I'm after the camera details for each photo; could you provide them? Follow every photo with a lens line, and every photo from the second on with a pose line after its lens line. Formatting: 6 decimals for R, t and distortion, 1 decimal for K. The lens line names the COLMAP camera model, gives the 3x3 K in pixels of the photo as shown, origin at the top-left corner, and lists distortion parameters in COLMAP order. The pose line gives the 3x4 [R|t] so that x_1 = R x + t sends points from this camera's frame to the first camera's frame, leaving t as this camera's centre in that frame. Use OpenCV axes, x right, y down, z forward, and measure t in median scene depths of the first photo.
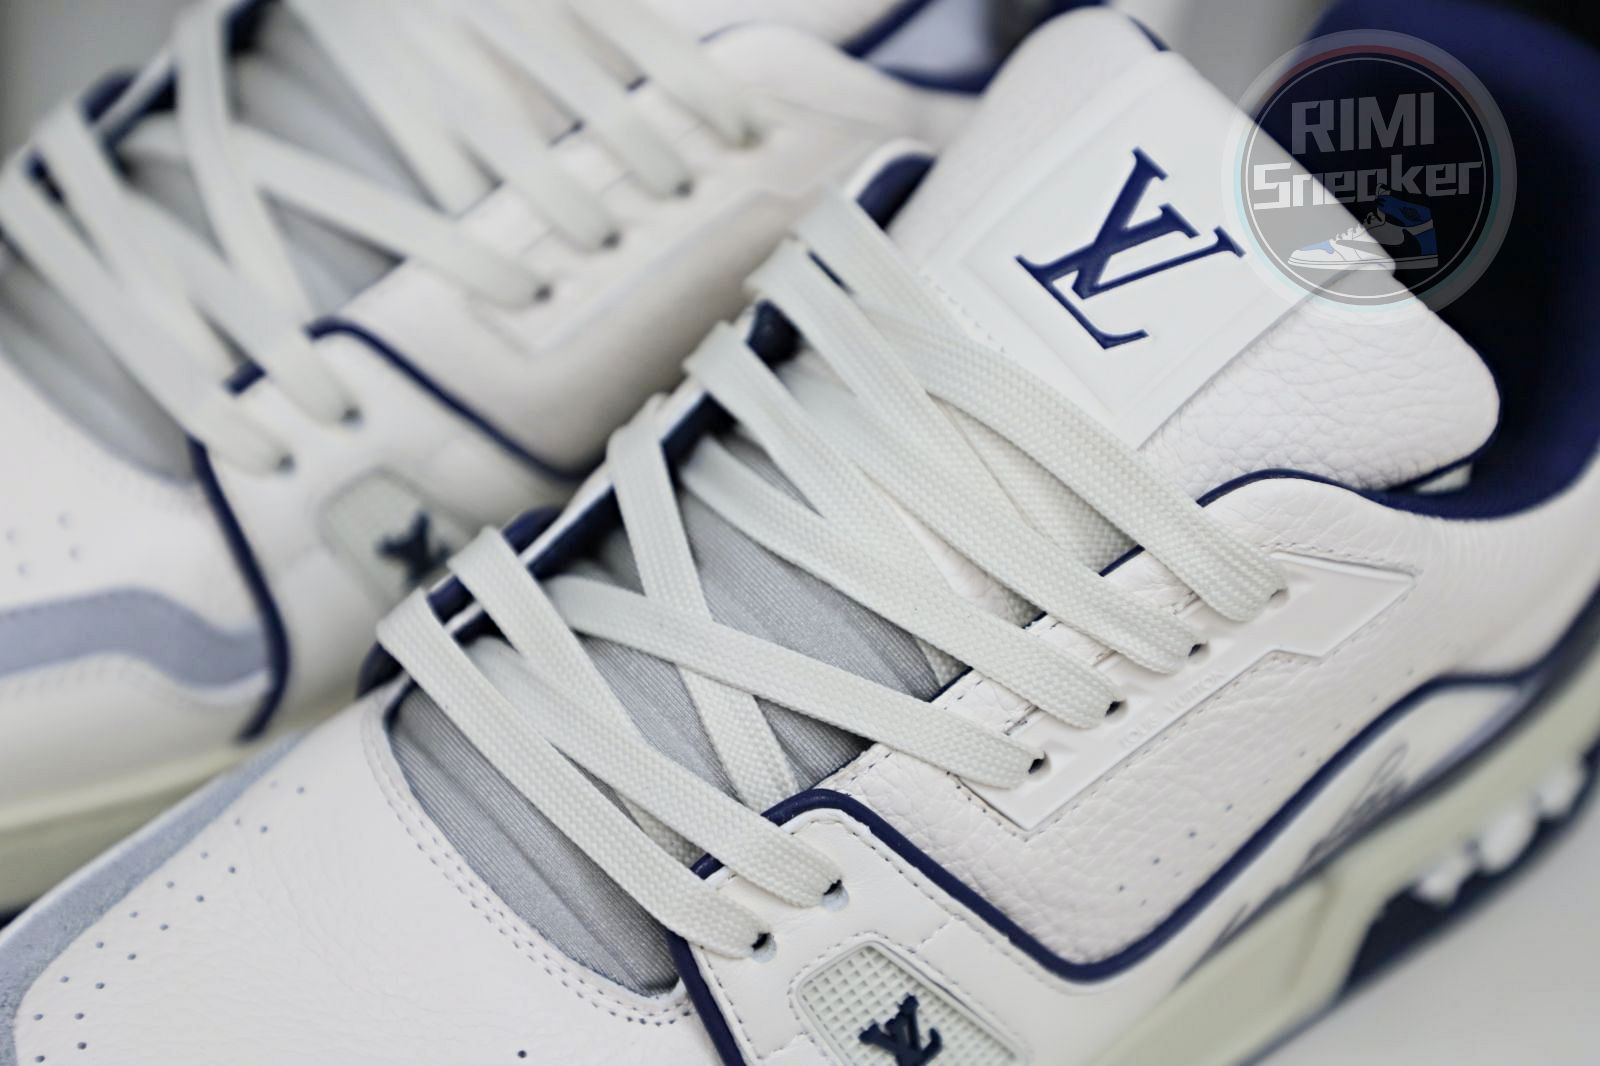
lens RADIAL K [[4146.3, 0, 800.0], [0, 4146.3, 533.0], [0, 0, 1]] dist [0.419976, -0.337464]
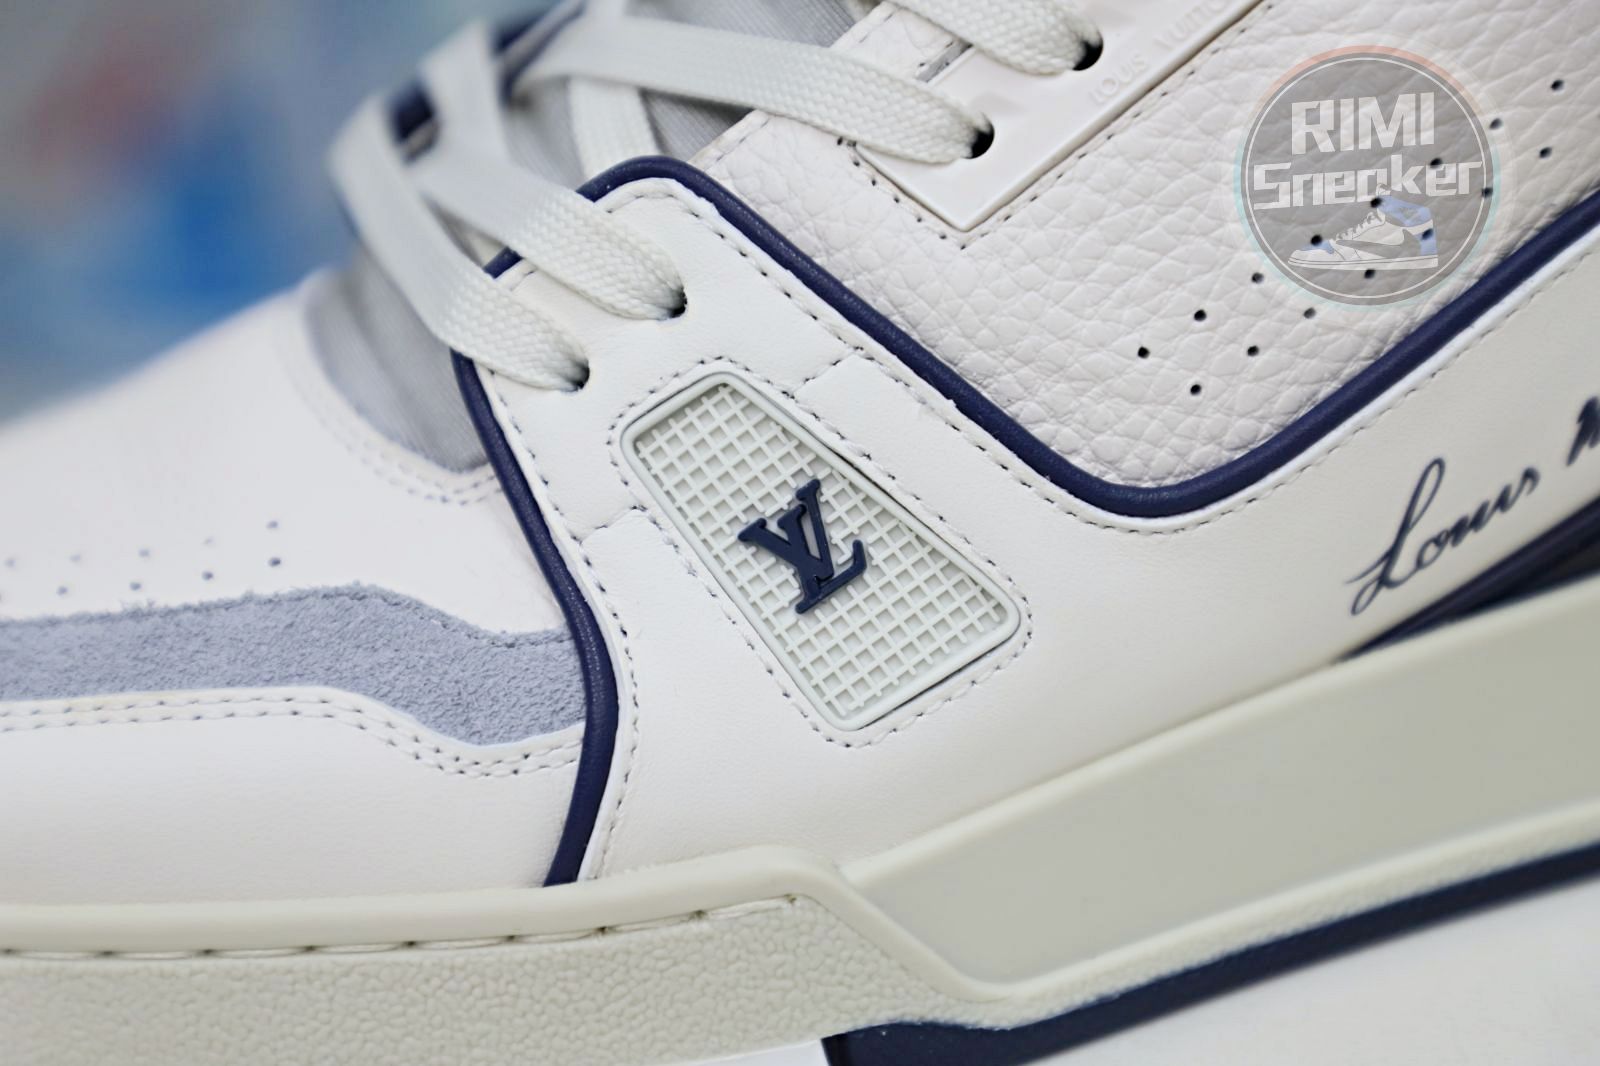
lens RADIAL K [[4146.3, 0, 800.0], [0, 4146.3, 533.0], [0, 0, 1]] dist [0.419976, -0.337464]
pose [[0.853675, -0.076414, -0.515170, 0.388748], [-0.104151, 0.944148, -0.312629, 0.341917], [0.510286, 0.320539, 0.798037, 0.446824]]
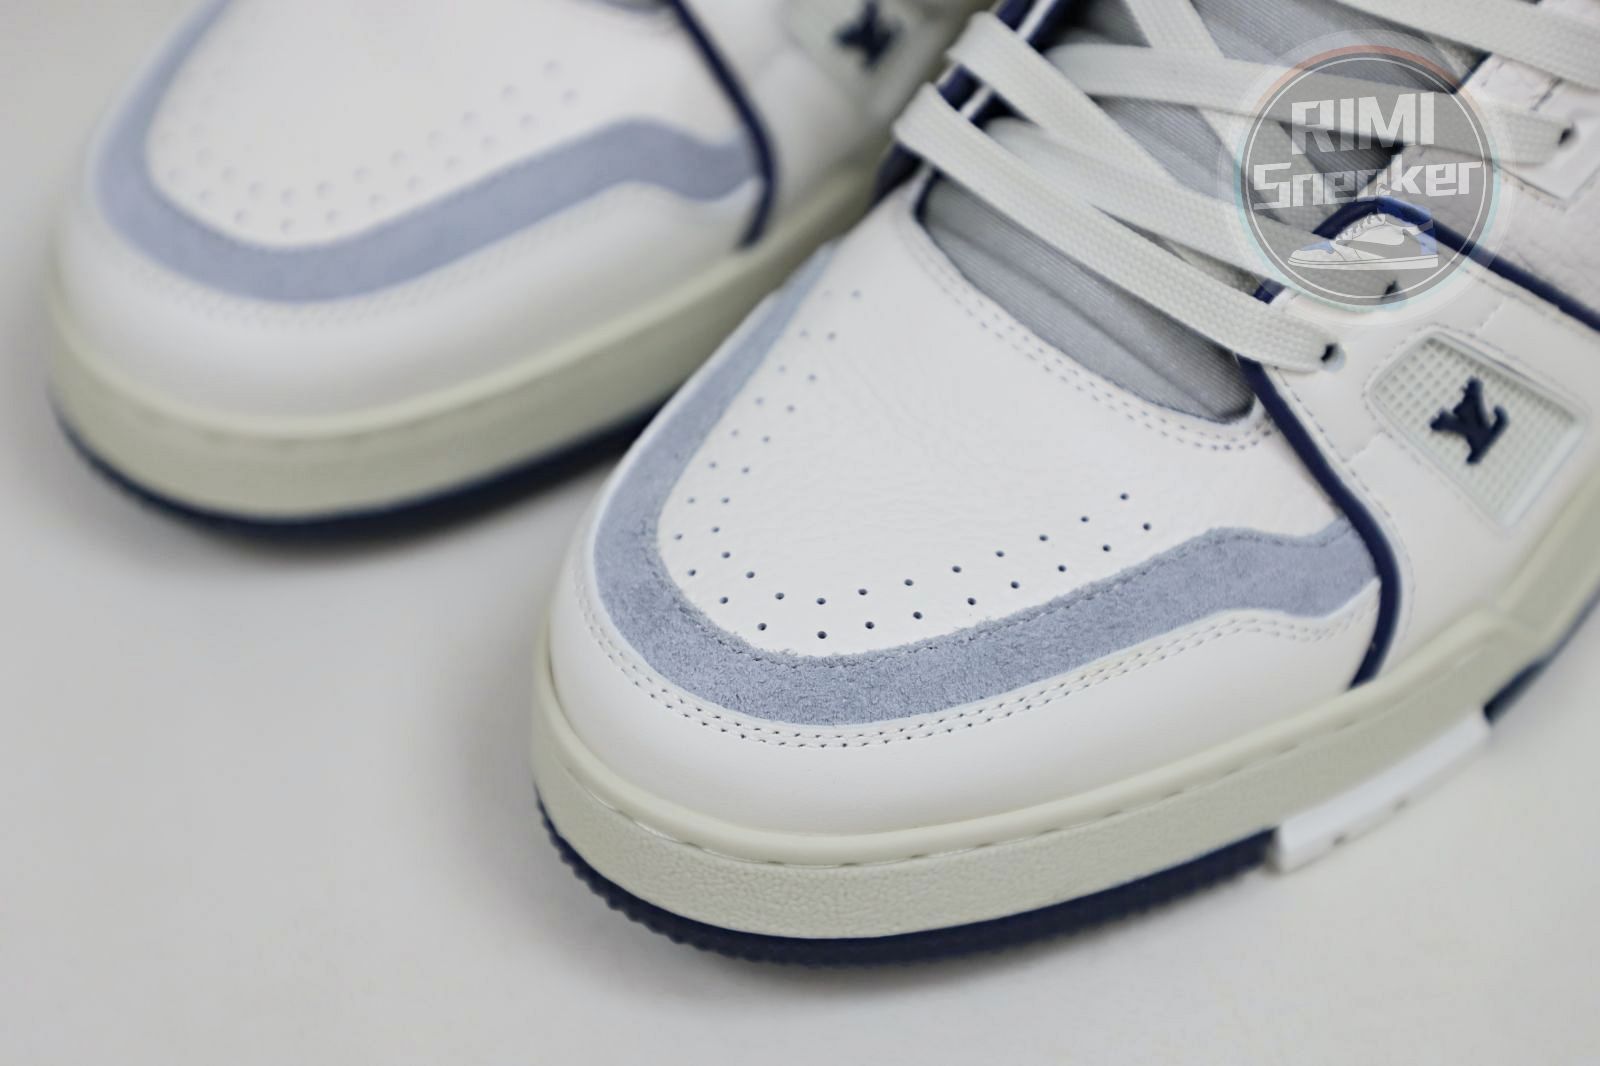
lens RADIAL K [[4146.3, 0, 800.0], [0, 4146.3, 533.0], [0, 0, 1]] dist [0.419976, -0.337464]
pose [[0.983091, -0.178988, -0.038683, -0.106105], [0.182217, 0.977119, 0.109703, 0.003085], [0.018163, -0.114897, 0.993211, -0.047697]]
